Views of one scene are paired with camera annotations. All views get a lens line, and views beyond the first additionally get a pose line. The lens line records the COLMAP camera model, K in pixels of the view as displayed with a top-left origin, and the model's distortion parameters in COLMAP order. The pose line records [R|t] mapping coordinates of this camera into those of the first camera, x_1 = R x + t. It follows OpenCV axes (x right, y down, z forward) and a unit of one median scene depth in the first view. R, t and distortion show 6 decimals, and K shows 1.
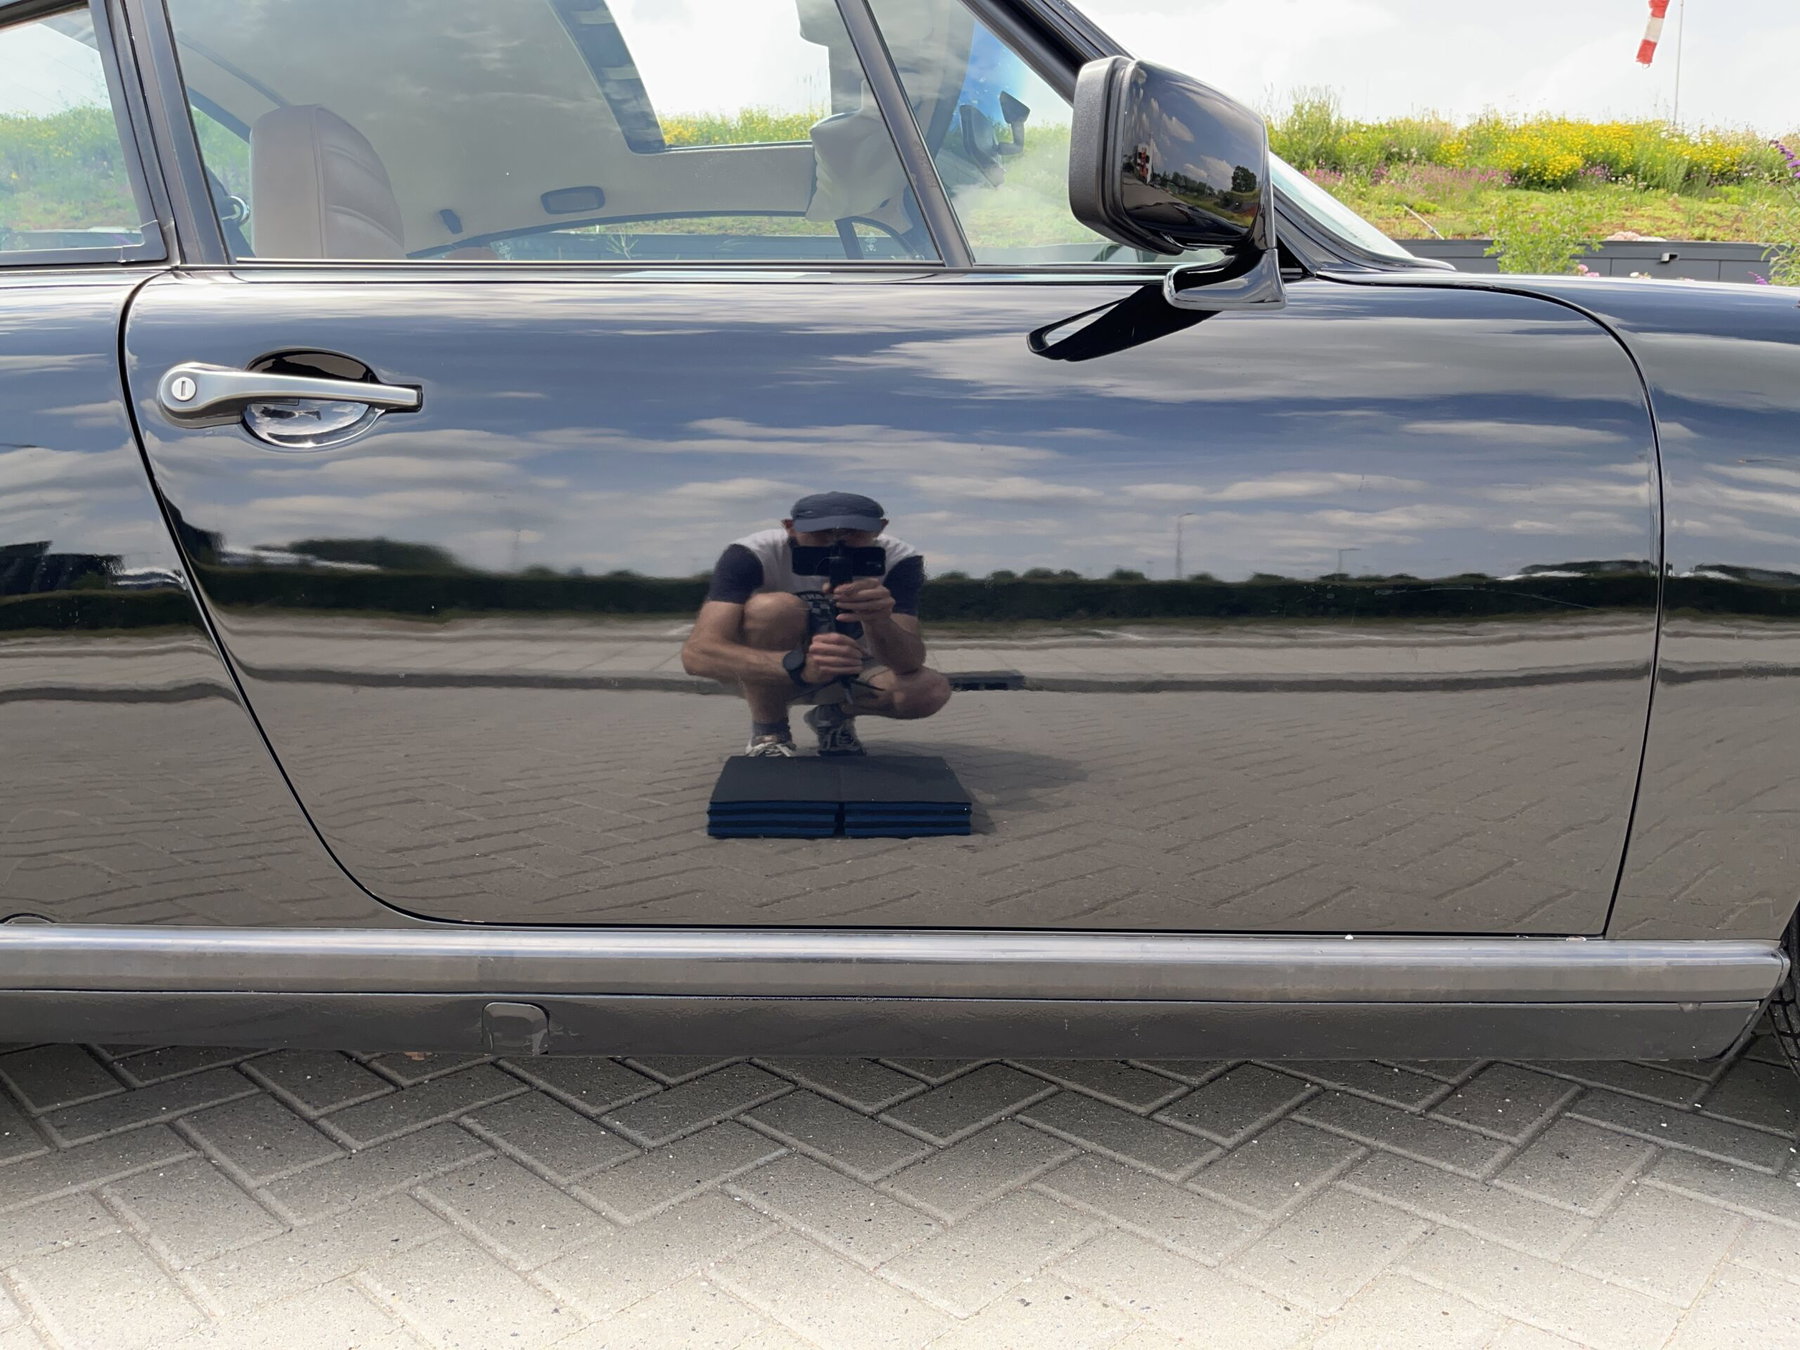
lens RADIAL K [[1369.0, 0, 901.8], [0, 1369.0, 678.9], [0, 0, 1]] dist [0.071665, -0.103922]
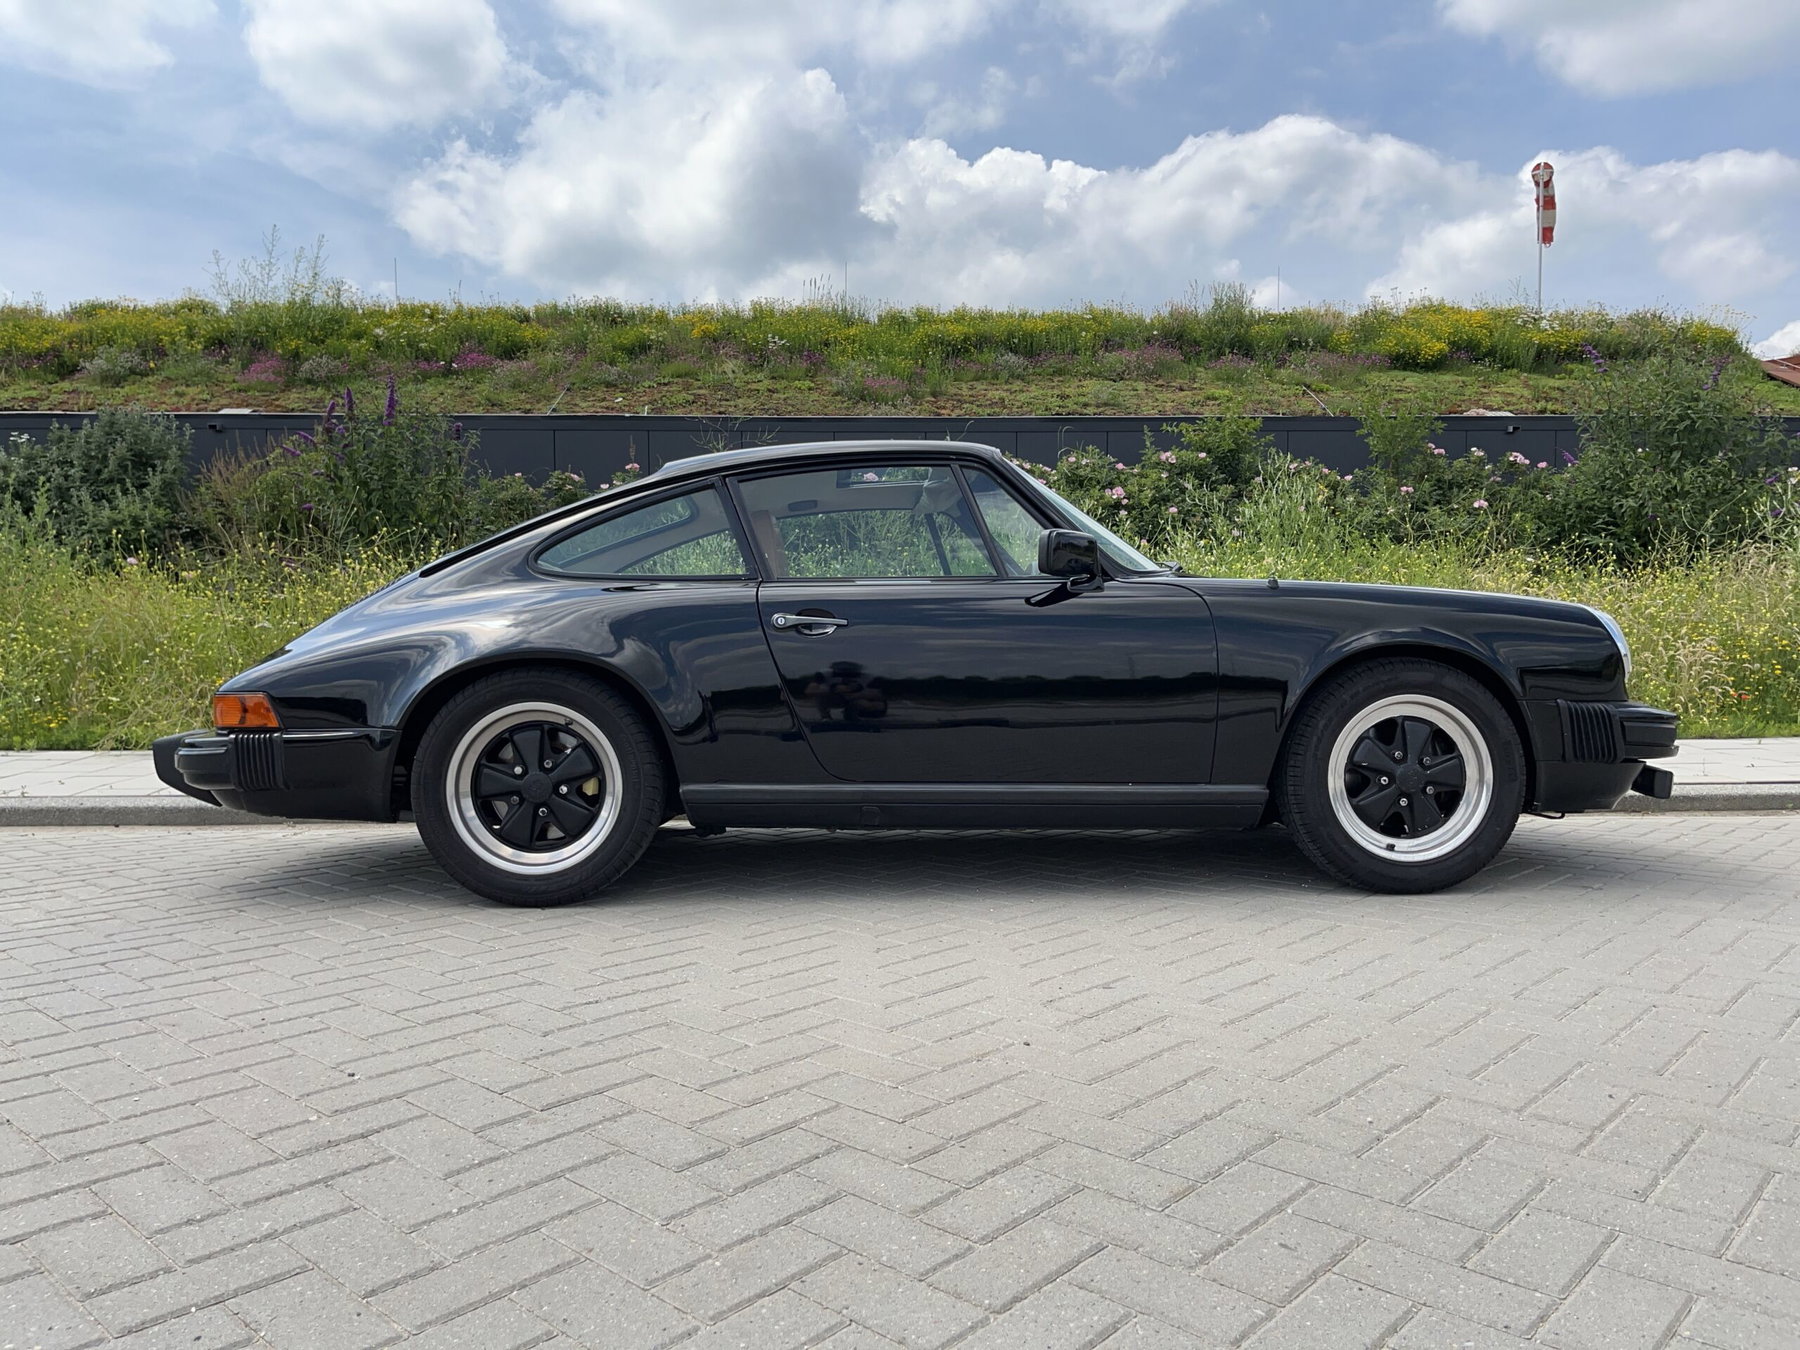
lens RADIAL K [[1369.0, 0, 901.8], [0, 1369.0, 678.9], [0, 0, 1]] dist [0.071665, -0.103922]
pose [[0.999659, -0.009390, 0.024350, -0.023688], [0.011458, 0.996207, -0.086257, 0.017759], [-0.023448, 0.086506, 0.995975, -0.184456]]
